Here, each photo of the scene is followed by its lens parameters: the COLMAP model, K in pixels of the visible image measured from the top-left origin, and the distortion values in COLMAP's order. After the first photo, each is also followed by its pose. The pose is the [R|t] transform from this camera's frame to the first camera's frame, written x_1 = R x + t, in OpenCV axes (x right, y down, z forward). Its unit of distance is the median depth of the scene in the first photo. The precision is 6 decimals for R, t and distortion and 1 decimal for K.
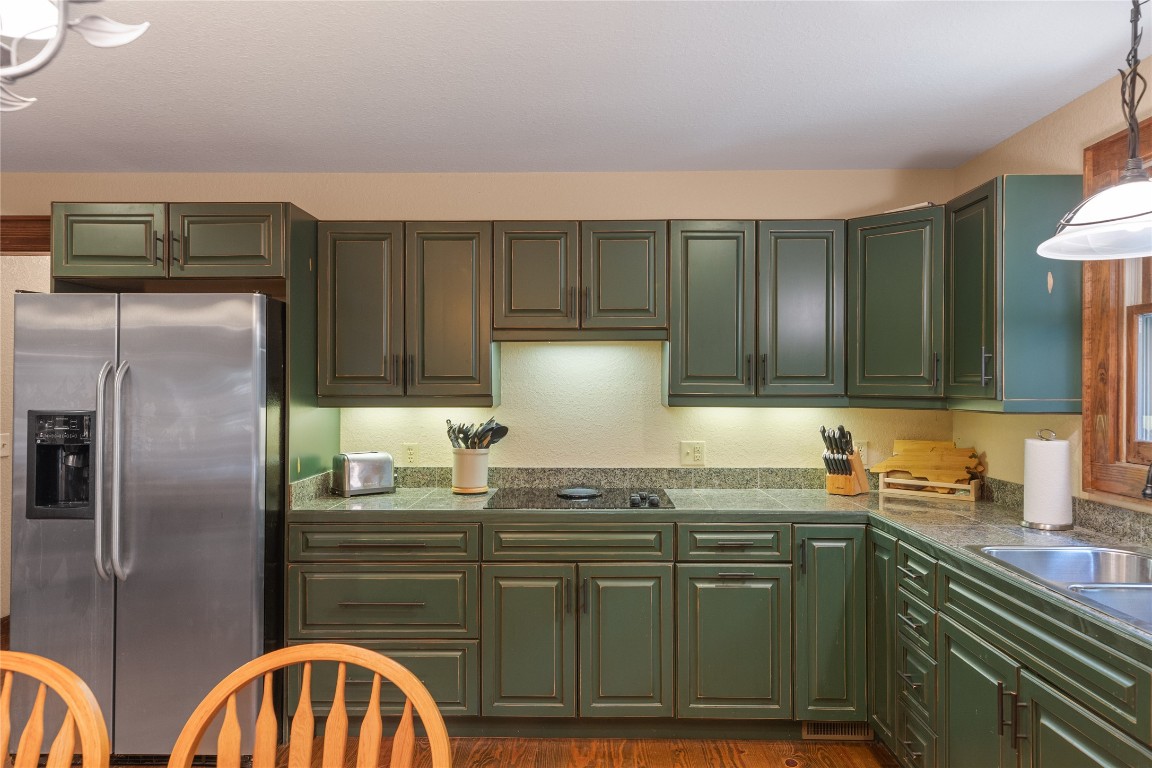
lens RADIAL K [[756.9, 0, 579.3], [0, 756.9, 381.0], [0, 0, 1]] dist [0.006829, -0.000490]
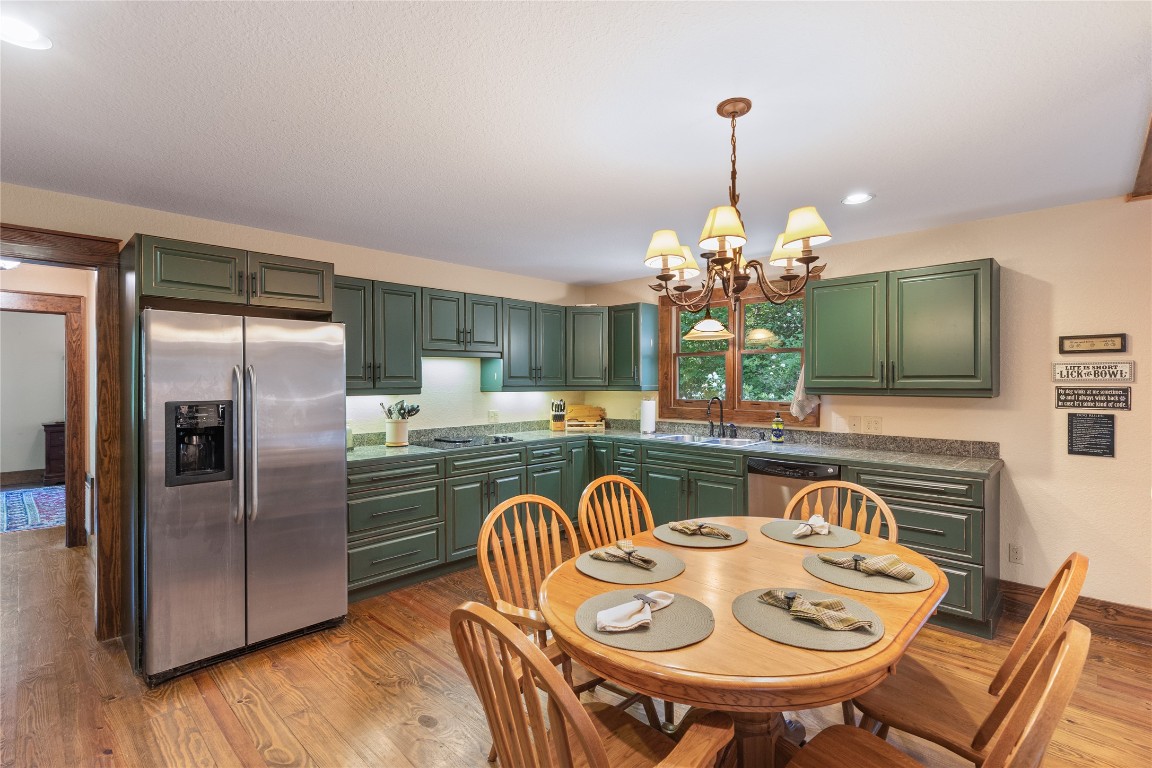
lens RADIAL K [[525.6, 0, 574.8], [0, 525.6, 380.2], [0, 0, 1]] dist [0.001800, 0.000304]
pose [[0.686334, -0.001070, 0.727286, -0.776872], [0.000491, 0.999999, 0.001008, 0.001640], [-0.727287, -0.000335, 0.686334, -0.087801]]
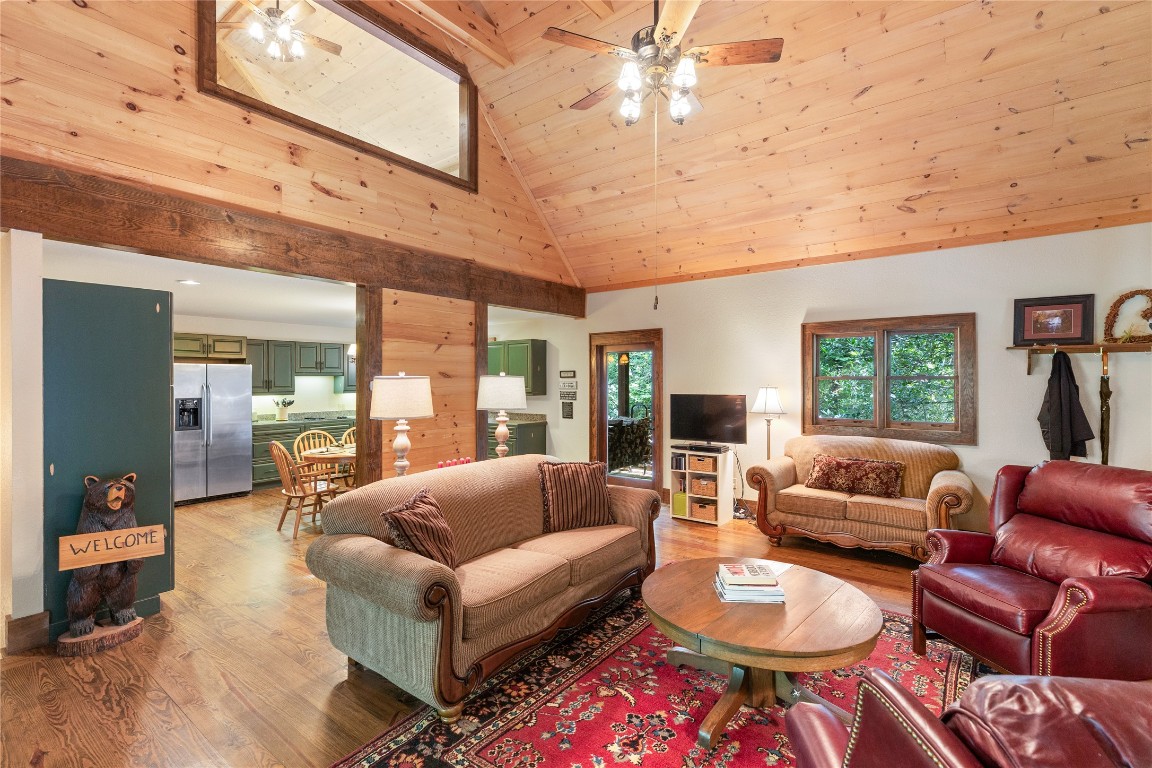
lens RADIAL K [[523.9, 0, 579.5], [0, 523.9, 381.8], [0, 0, 1]] dist [0.002378, 0.000145]
pose [[0.598396, -0.003247, 0.801194, -1.303906], [-0.000220, 0.999991, 0.004216, -0.036441], [-0.801200, -0.002699, 0.598390, -1.540077]]
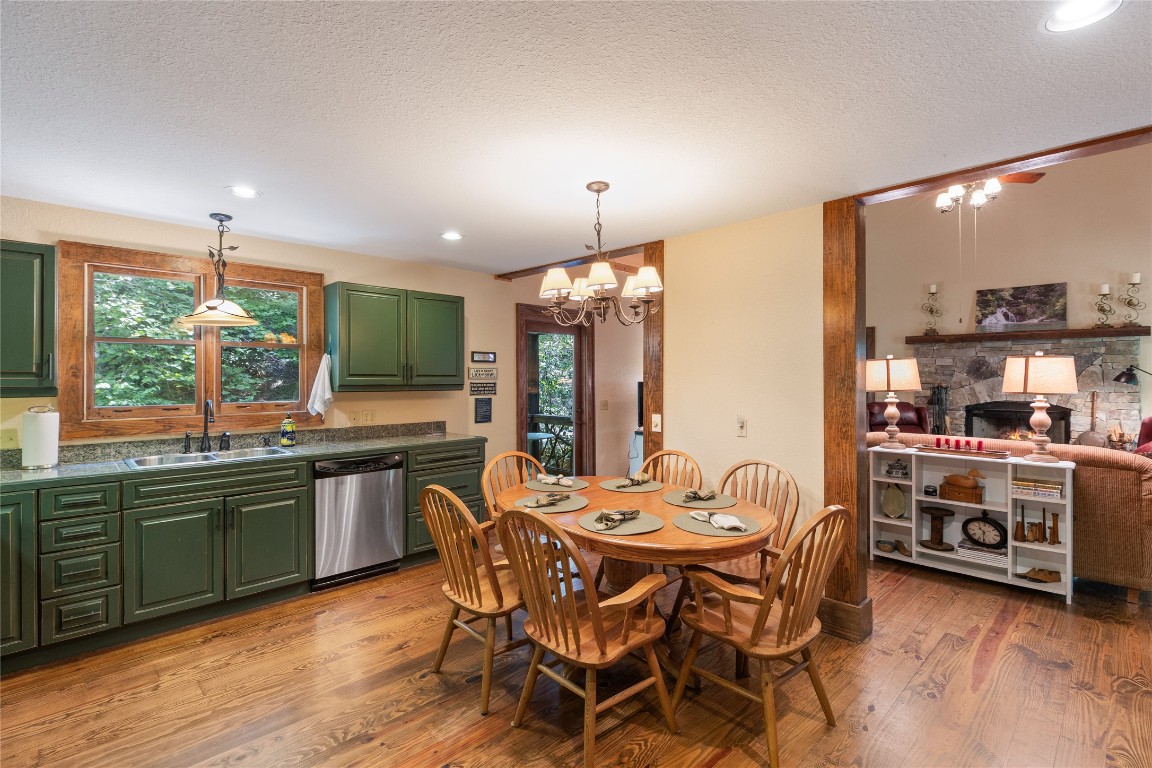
lens RADIAL K [[539.4, 0, 568.5], [0, 539.4, 373.9], [0, 0, 1]] dist [0.002945, 0.000151]
pose [[-0.700332, 0.005259, 0.713798, -0.807828], [-0.000693, 0.999967, -0.008048, 0.002917], [-0.713817, -0.006131, -0.700305, 0.835841]]
